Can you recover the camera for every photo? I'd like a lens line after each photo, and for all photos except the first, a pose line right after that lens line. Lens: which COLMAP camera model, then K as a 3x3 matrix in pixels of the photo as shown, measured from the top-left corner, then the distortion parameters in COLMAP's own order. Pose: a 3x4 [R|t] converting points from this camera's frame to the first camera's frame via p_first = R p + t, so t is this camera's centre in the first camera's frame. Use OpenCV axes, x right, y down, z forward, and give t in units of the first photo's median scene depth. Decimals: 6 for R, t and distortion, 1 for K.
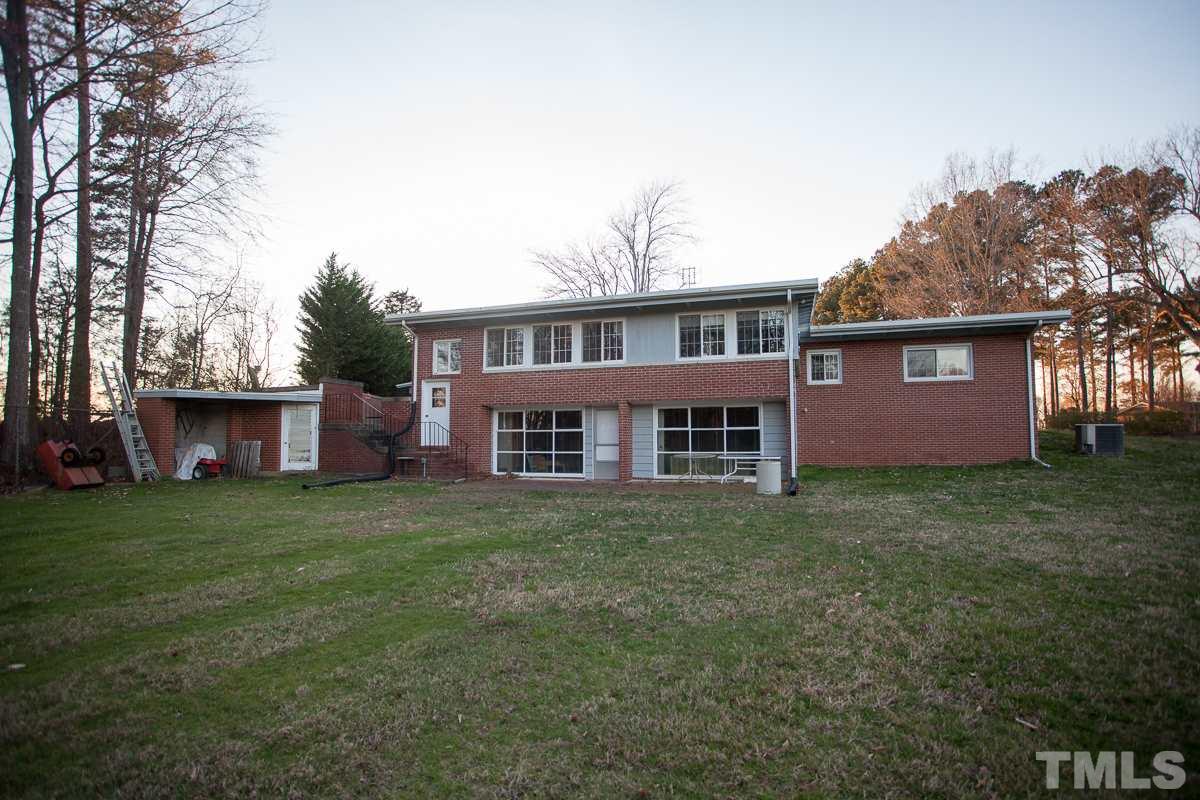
lens RADIAL K [[583.3, 0, 595.1], [0, 583.3, 404.2], [0, 0, 1]] dist [-0.053593, 0.014003]
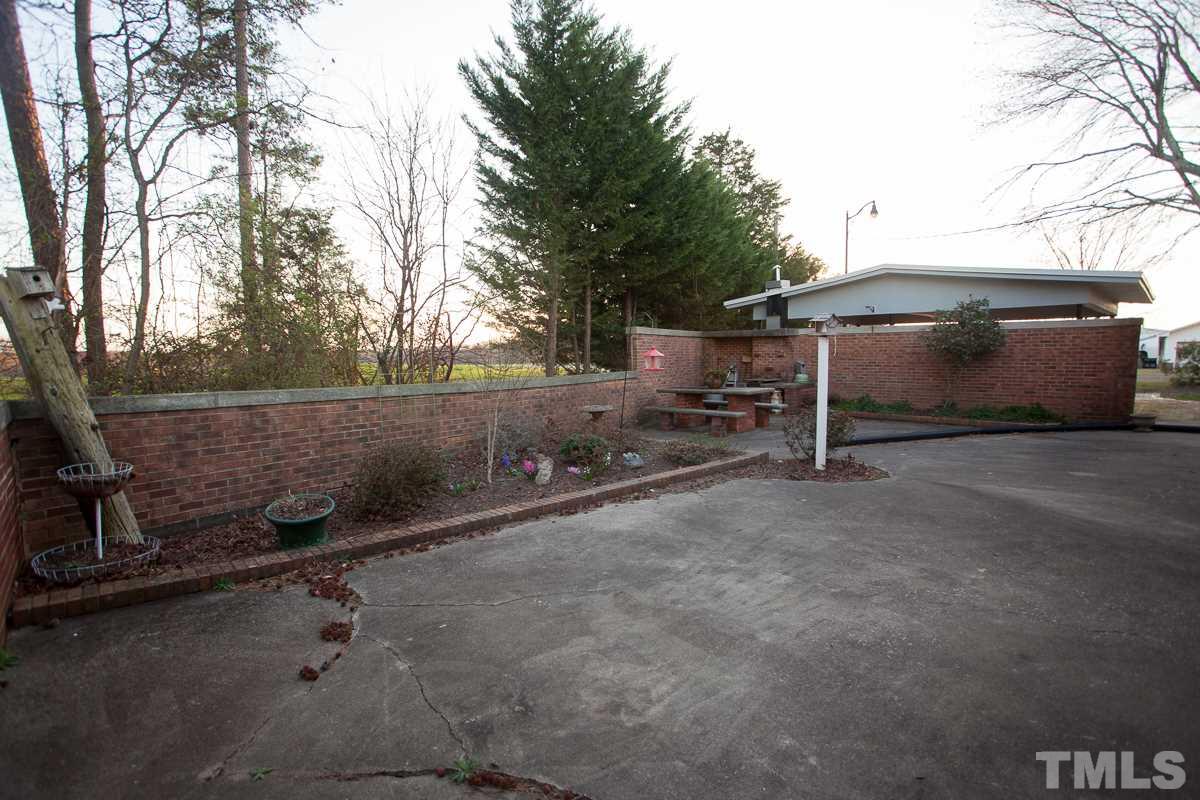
lens RADIAL K [[583.3, 0, 595.1], [0, 583.3, 404.2], [0, 0, 1]] dist [-0.053593, 0.014003]
pose [[0.870855, 0.030034, -0.490621, -0.202947], [0.046757, 0.988544, 0.143508, -0.023802], [0.489310, -0.147915, 0.859475, 0.542468]]
